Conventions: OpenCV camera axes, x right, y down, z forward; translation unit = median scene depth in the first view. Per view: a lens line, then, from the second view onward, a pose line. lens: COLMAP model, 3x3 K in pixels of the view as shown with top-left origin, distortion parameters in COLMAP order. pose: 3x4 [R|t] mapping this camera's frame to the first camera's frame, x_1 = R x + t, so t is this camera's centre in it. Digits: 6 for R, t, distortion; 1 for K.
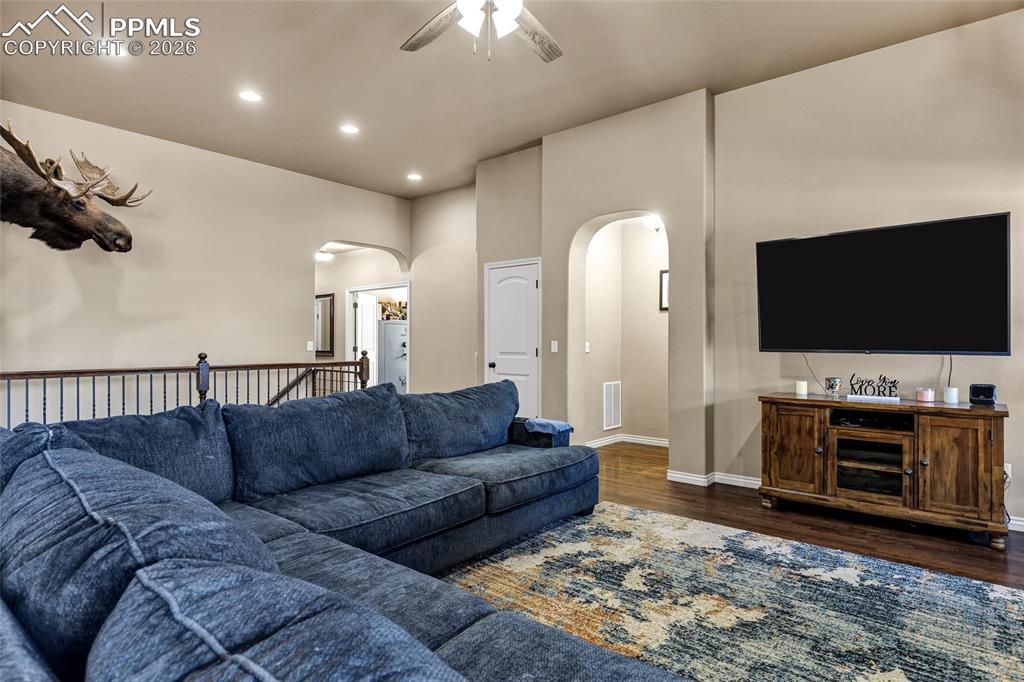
lens RADIAL K [[569.8, 0, 515.5], [0, 569.8, 340.2], [0, 0, 1]] dist [0.000768, -0.000152]
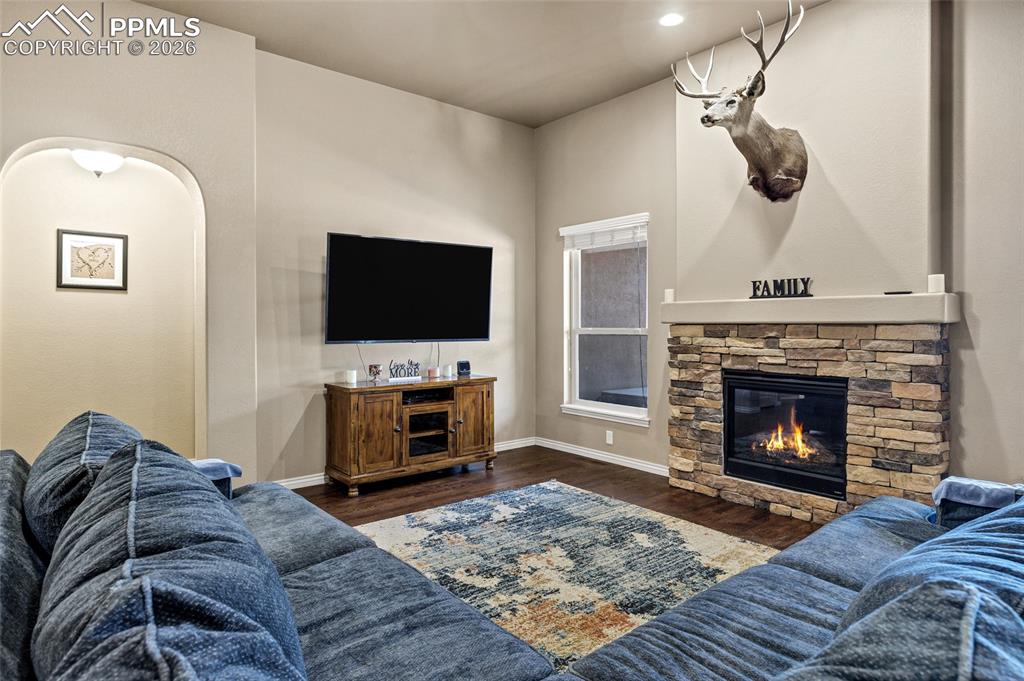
lens RADIAL K [[569.8, 0, 552.5], [0, 569.8, 329.7], [0, 0, 1]] dist [0.000768, -0.000152]
pose [[0.159191, -0.011684, 0.987179, -0.652439], [-0.000004, 0.999930, 0.011836, -0.021847], [-0.987248, -0.001888, 0.159180, 0.630463]]
